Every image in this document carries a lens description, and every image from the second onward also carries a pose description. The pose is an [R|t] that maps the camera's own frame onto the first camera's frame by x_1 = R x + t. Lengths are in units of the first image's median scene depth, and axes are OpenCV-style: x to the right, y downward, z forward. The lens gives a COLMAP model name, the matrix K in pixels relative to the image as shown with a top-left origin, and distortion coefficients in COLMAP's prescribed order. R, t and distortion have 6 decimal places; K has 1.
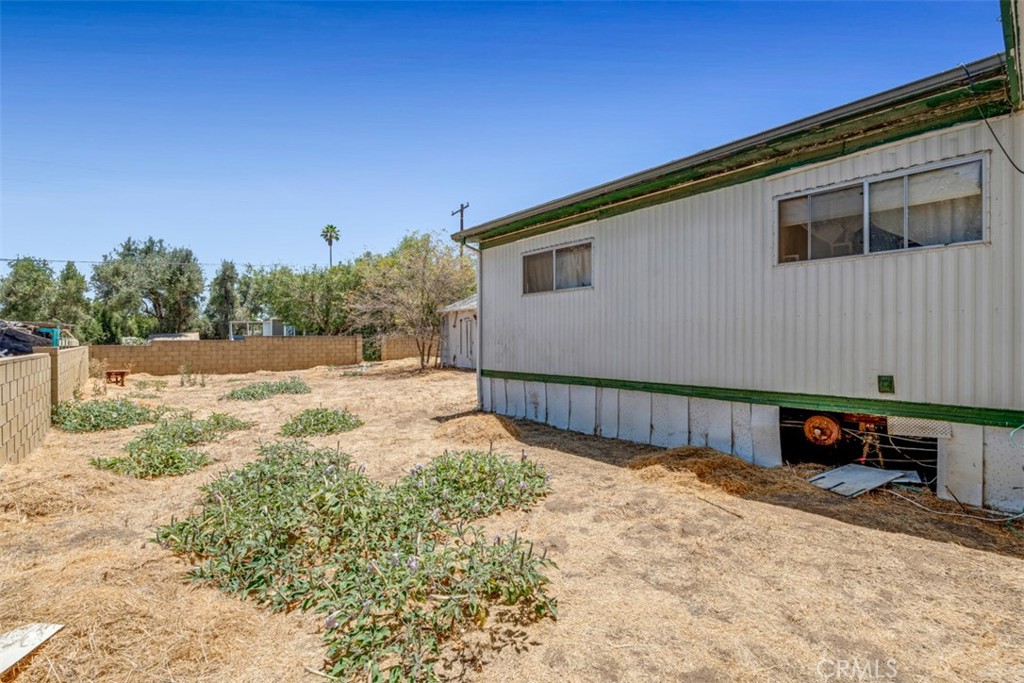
lens RADIAL K [[450.4, 0, 511.4], [0, 450.4, 342.5], [0, 0, 1]] dist [-0.002662, -0.001700]
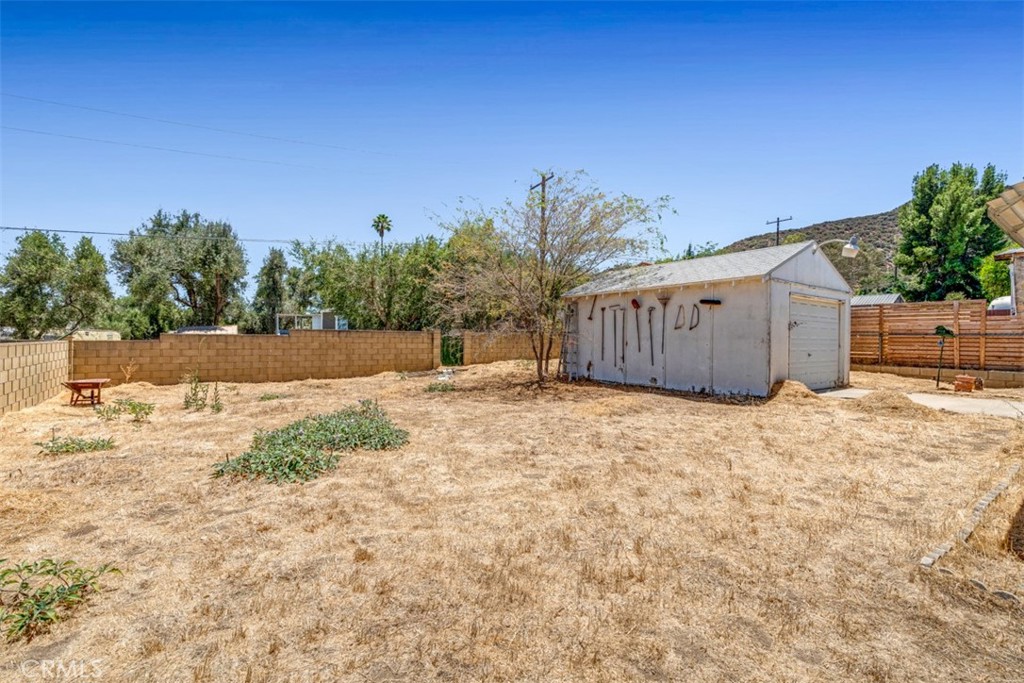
lens RADIAL K [[450.4, 0, 511.9], [0, 450.4, 341.5], [0, 0, 1]] dist [-0.002662, -0.001700]
pose [[0.996265, 0.013710, -0.085254, -0.129691], [-0.013702, 0.999906, 0.000678, -0.000350], [0.085256, 0.000492, 0.996359, 0.230905]]
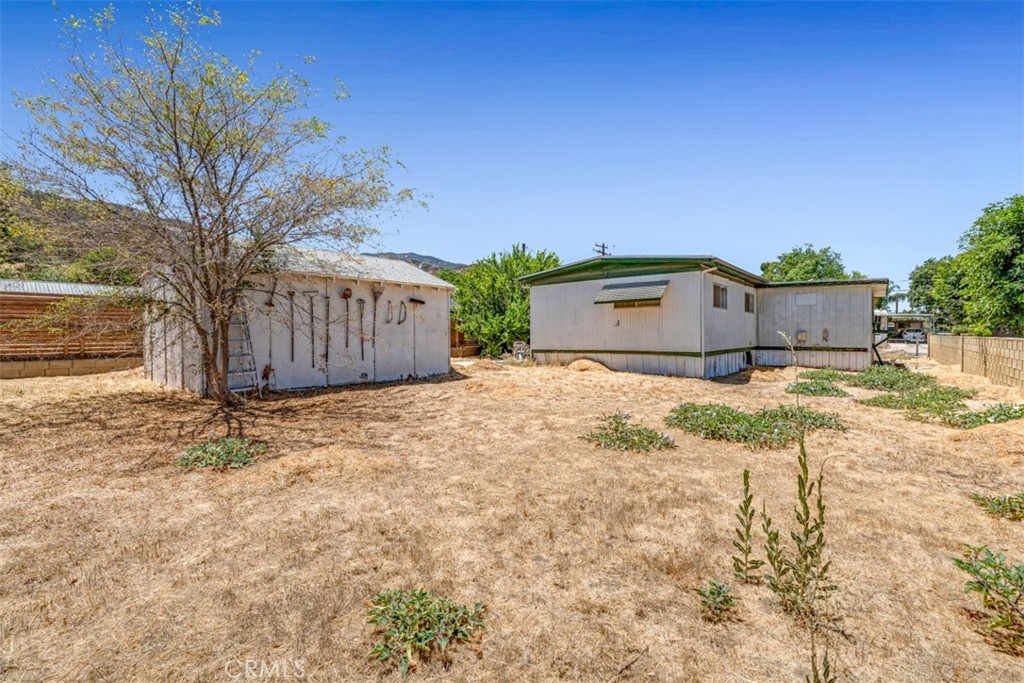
lens RADIAL K [[450.4, 0, 511.9], [0, 450.4, 337.8], [0, 0, 1]] dist [-0.002662, -0.001700]
pose [[-0.165979, -0.007054, 0.986104, -0.441271], [0.007947, 0.999932, 0.008491, -0.001999], [-0.986097, 0.009246, -0.165911, 0.582663]]
